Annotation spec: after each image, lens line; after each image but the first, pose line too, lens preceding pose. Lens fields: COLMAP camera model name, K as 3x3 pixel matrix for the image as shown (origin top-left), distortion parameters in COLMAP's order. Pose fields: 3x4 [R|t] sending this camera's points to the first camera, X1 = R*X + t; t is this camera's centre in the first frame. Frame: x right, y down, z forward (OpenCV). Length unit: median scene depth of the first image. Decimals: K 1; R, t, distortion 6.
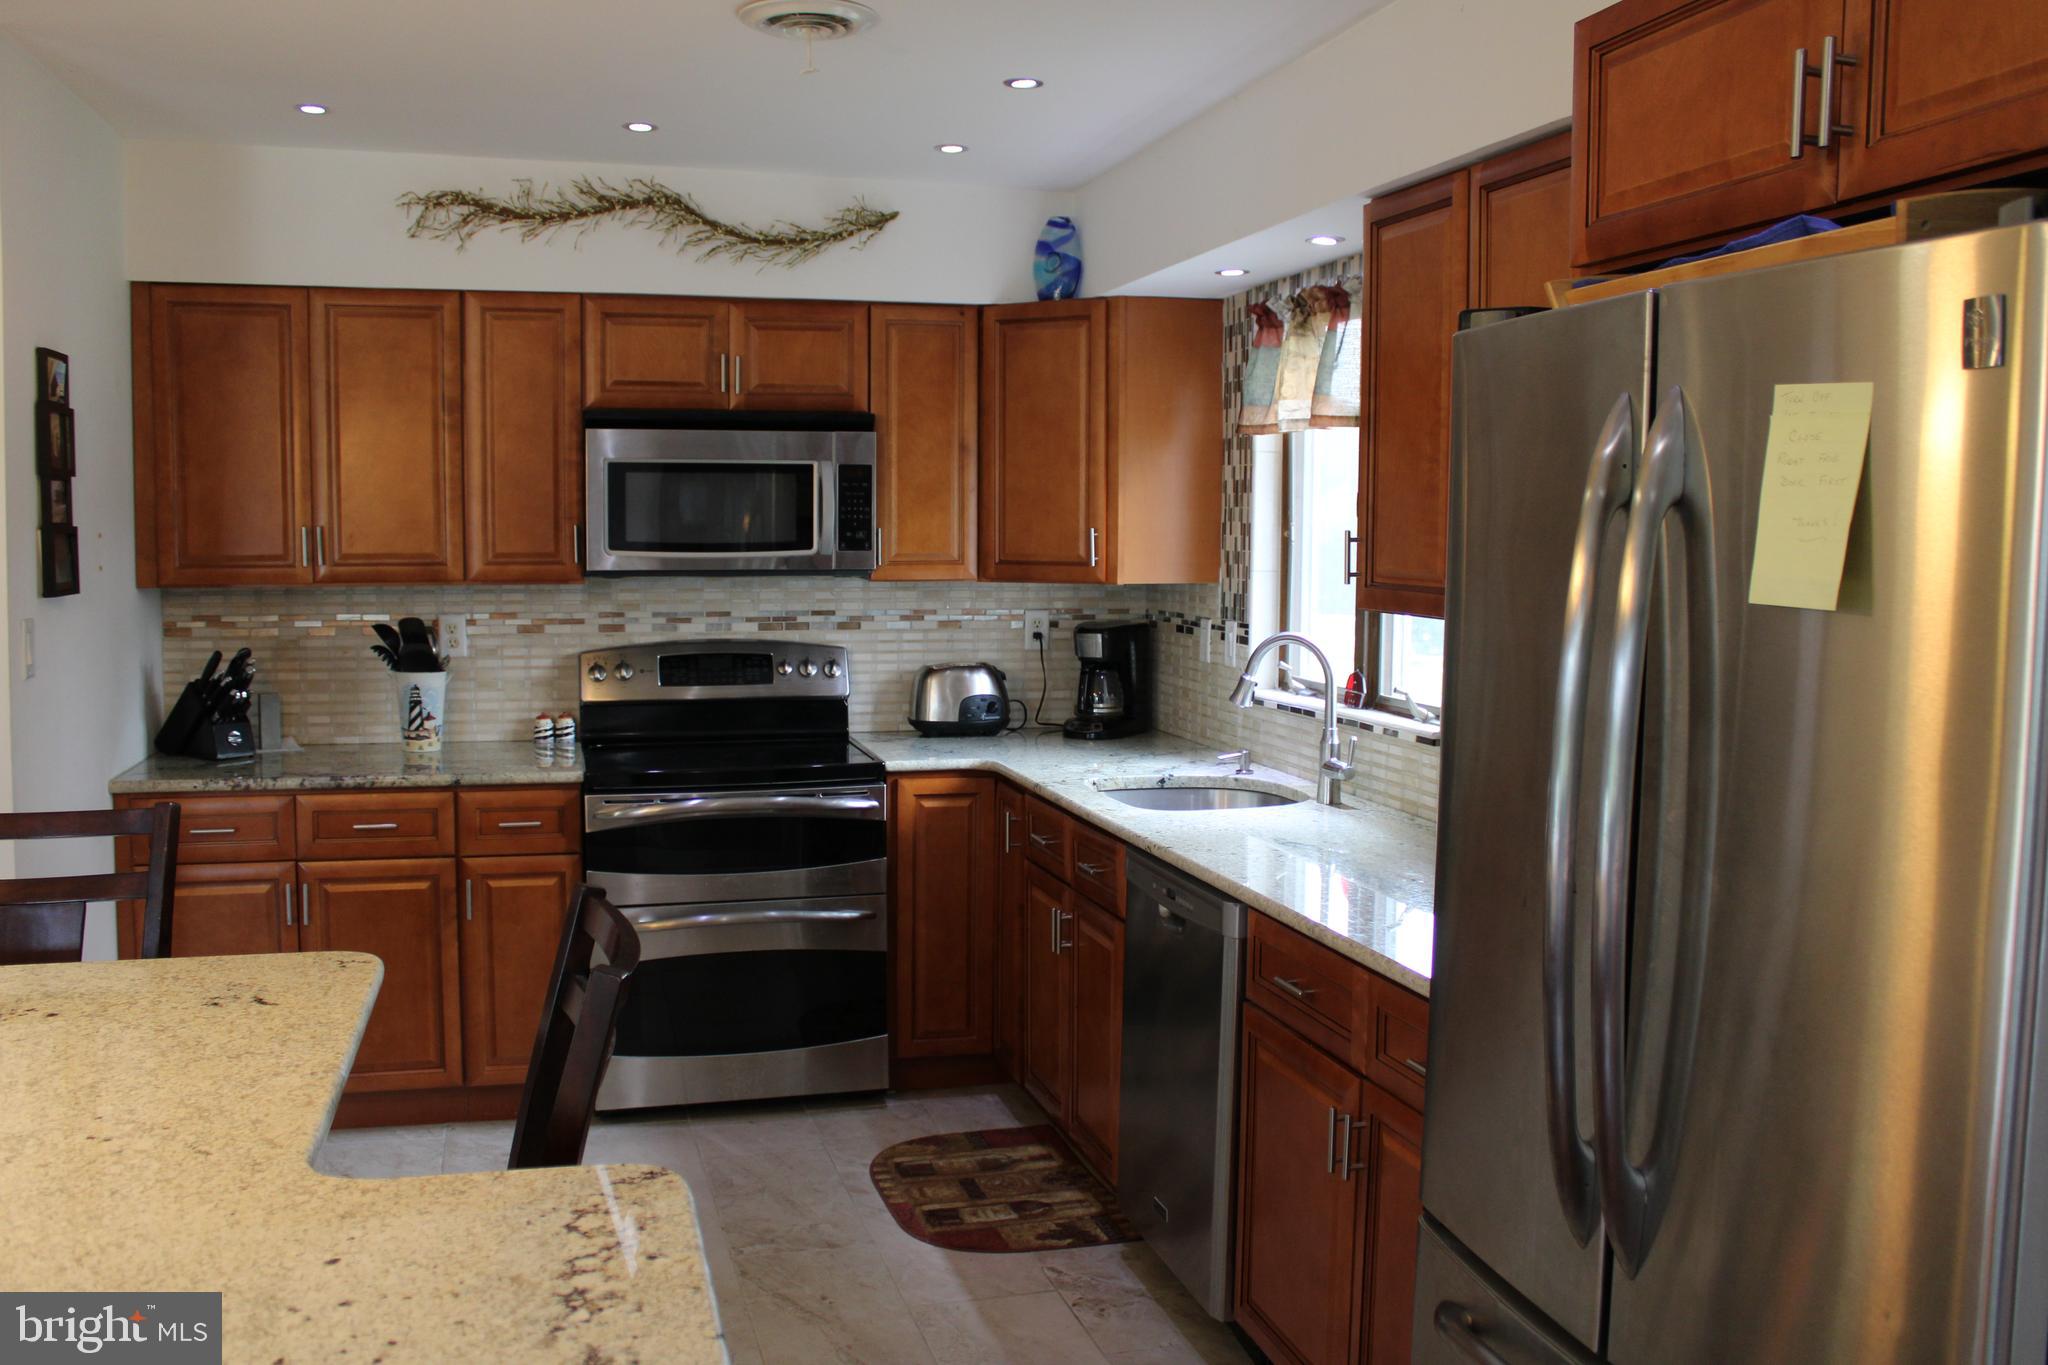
lens RADIAL K [[1753.6, 0, 1016.3], [0, 1753.6, 670.2], [0, 0, 1]] dist [-0.161131, 0.160883]
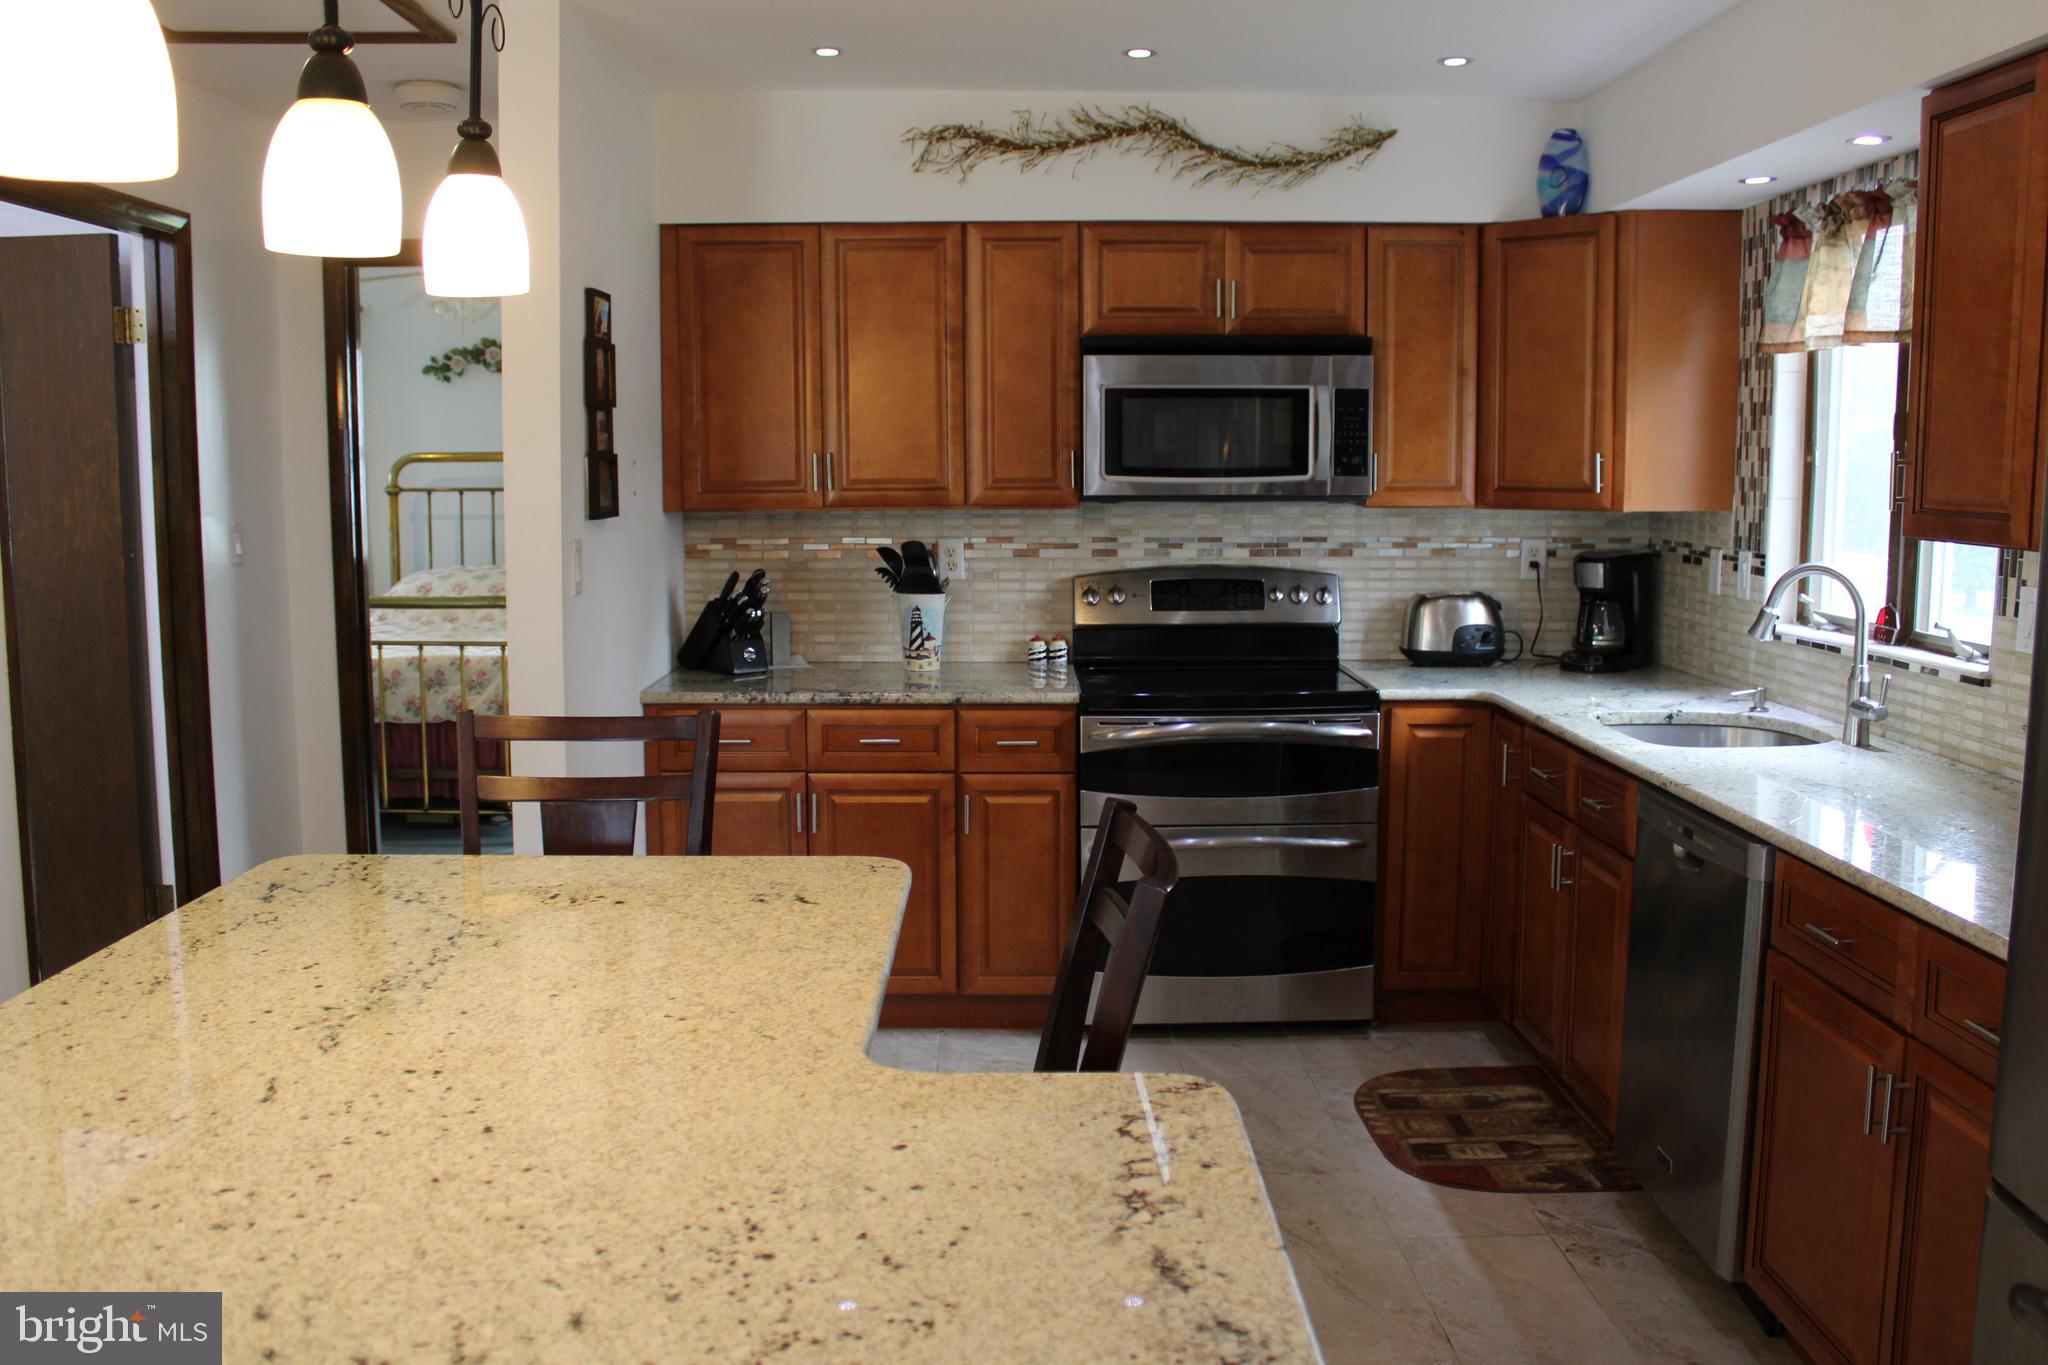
lens RADIAL K [[1750.7, 0, 1013.8], [0, 1750.7, 670.0], [0, 0, 1]] dist [-0.163205, 0.141675]
pose [[0.965650, 0.021916, -0.258921, -0.019858], [-0.011756, 0.999101, 0.040725, 0.003374], [0.259581, -0.036283, 0.965039, 0.000760]]
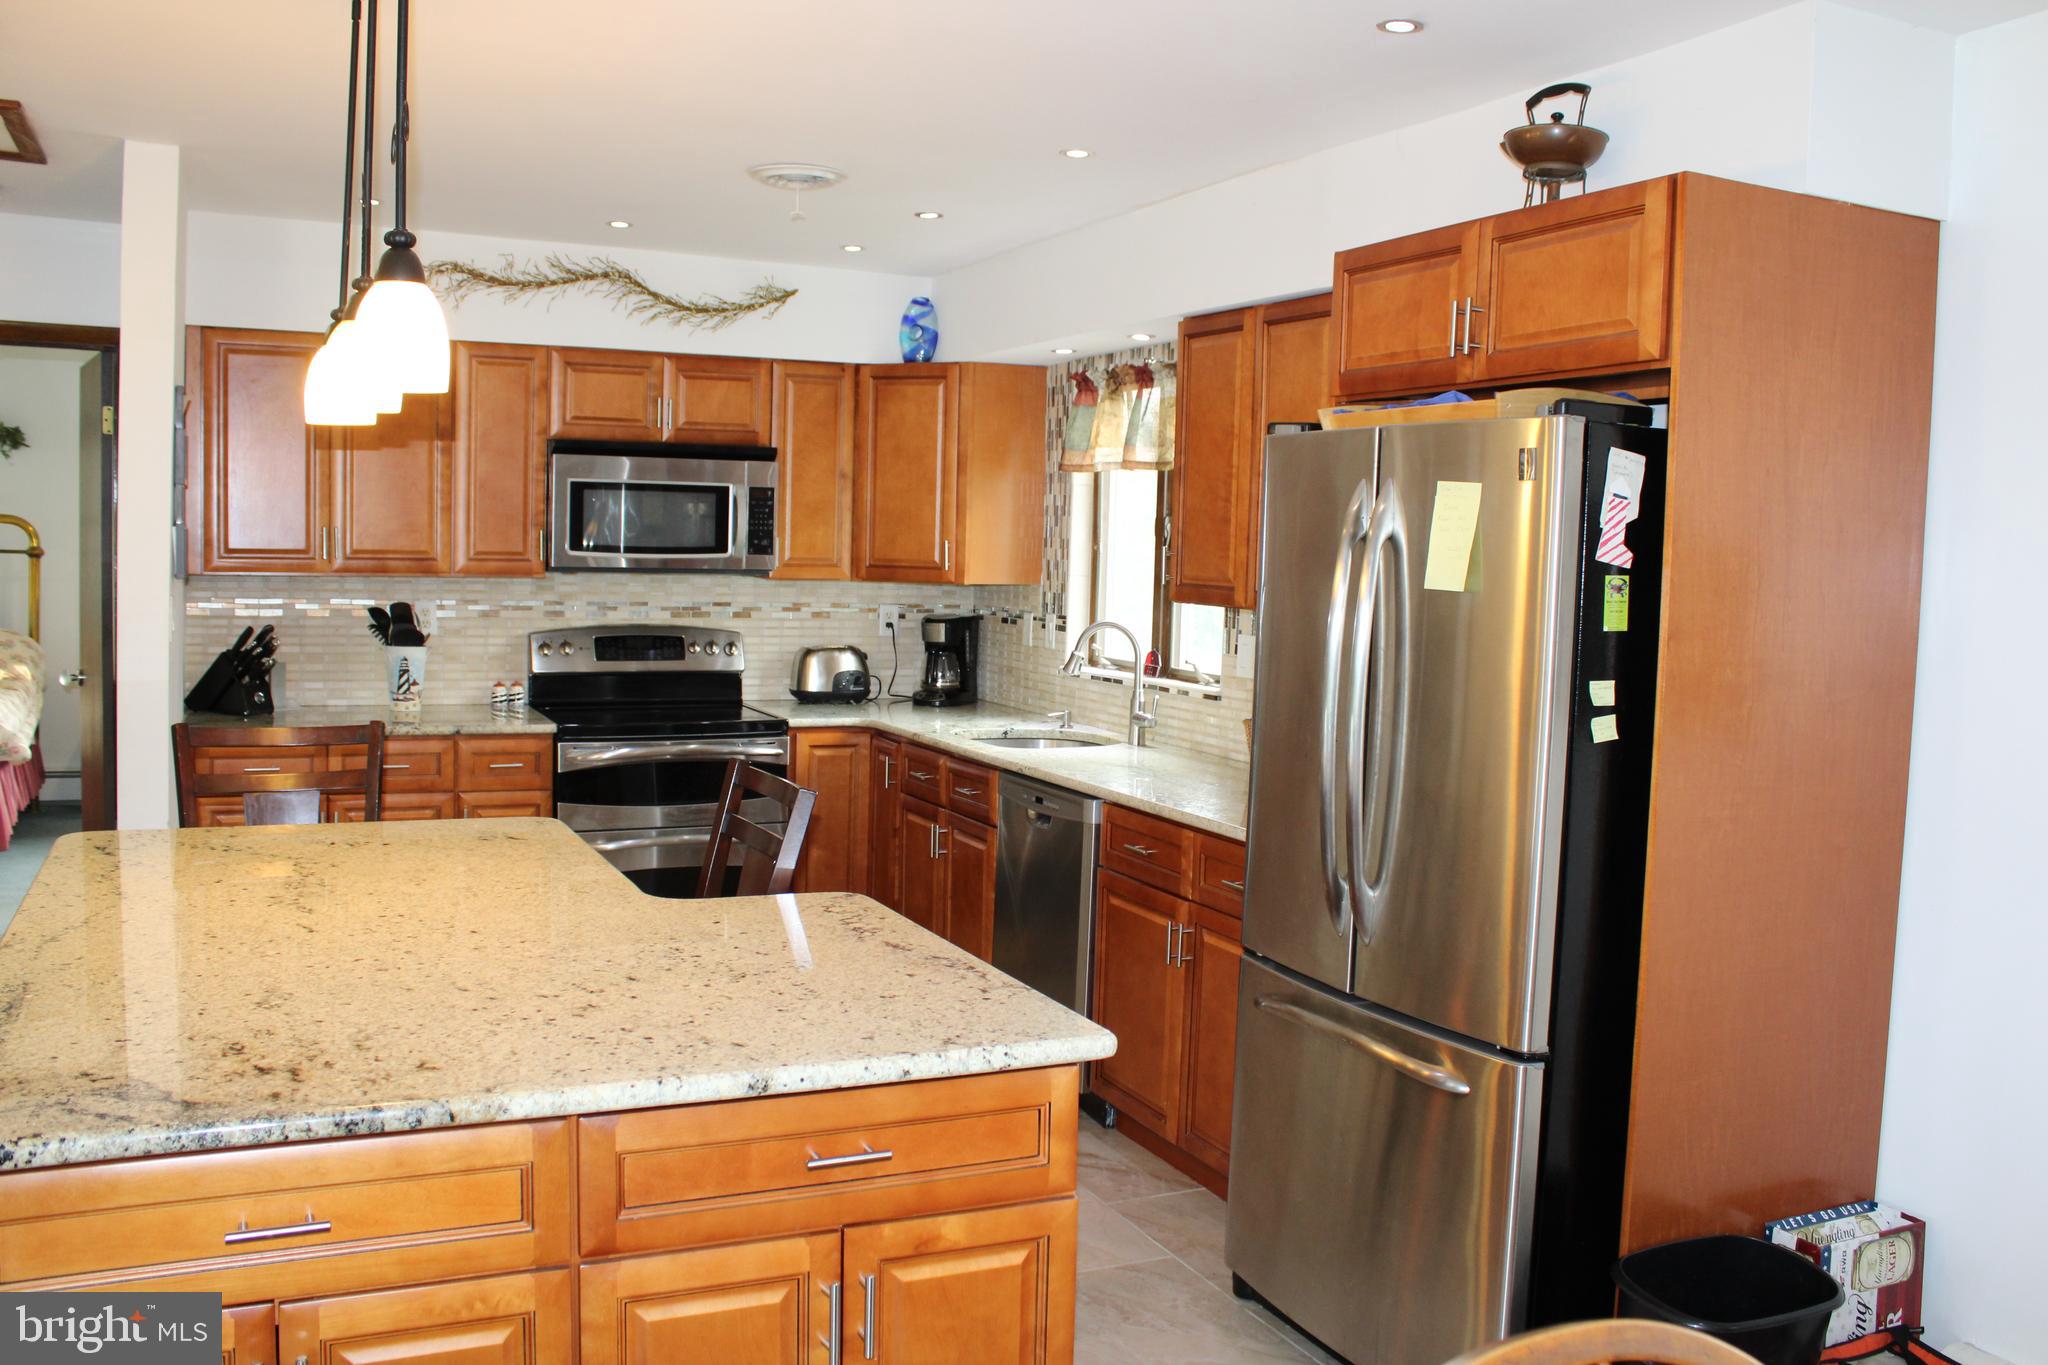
lens RADIAL K [[1750.1, 0, 1035.2], [0, 1750.1, 674.2], [0, 0, 1]] dist [-0.166502, 0.154973]
pose [[0.984892, 0.007551, 0.173004, -0.116286], [-0.007002, 0.999968, -0.003781, 0.022412], [-0.173028, 0.002512, 0.984914, -0.288003]]
